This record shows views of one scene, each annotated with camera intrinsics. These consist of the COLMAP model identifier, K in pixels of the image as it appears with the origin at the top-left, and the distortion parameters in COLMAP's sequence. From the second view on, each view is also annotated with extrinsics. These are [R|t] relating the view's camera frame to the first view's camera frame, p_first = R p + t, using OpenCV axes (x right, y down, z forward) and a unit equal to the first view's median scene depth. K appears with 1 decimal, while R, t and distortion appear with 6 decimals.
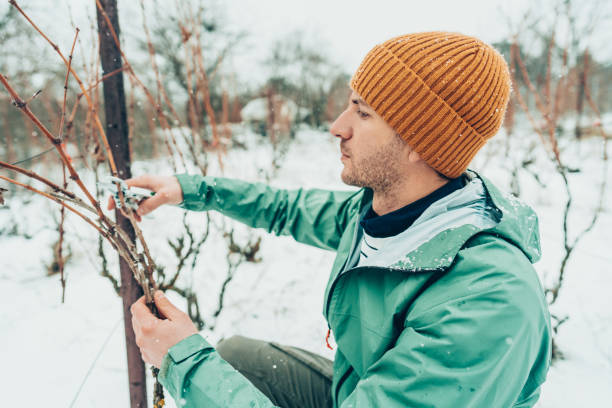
lens RADIAL K [[408.4, 0, 306.0], [0, 408.4, 204.0], [0, 0, 1]] dist [0.020255, 0.004764]
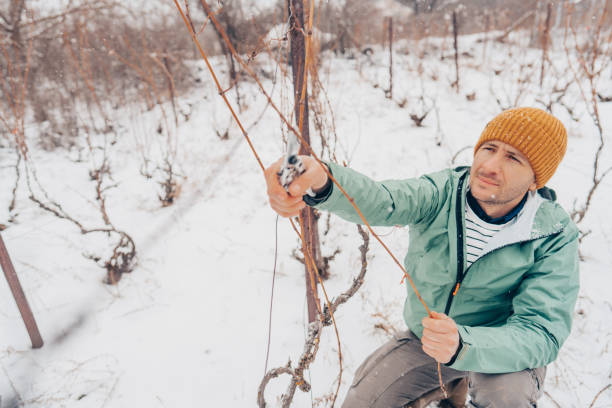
lens RADIAL K [[399.9, 0, 306.0], [0, 399.9, 204.0], [0, 0, 1]] dist [0.029596, -0.000003]
pose [[0.998921, -0.016622, -0.043365, -0.098734], [0.024306, 0.982777, 0.183191, -0.033929], [0.039573, -0.184047, 0.982120, -0.136352]]
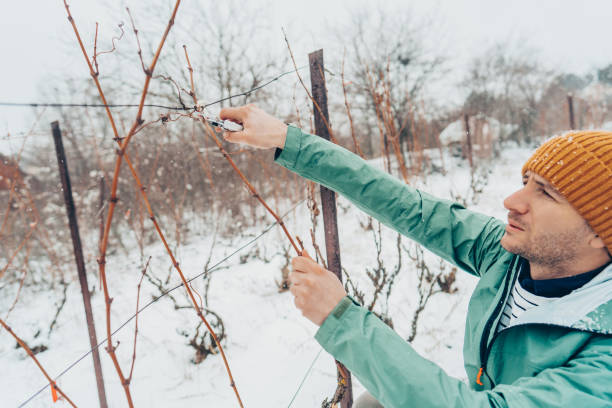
lens RADIAL K [[399.9, 0, 306.0], [0, 399.9, 204.0], [0, 0, 1]] dist [0.029596, -0.000003]
pose [[0.884596, -0.038256, -0.464787, 0.022205], [0.011065, 0.998071, -0.061090, -0.014795], [0.466227, 0.048897, 0.883313, -0.048332]]
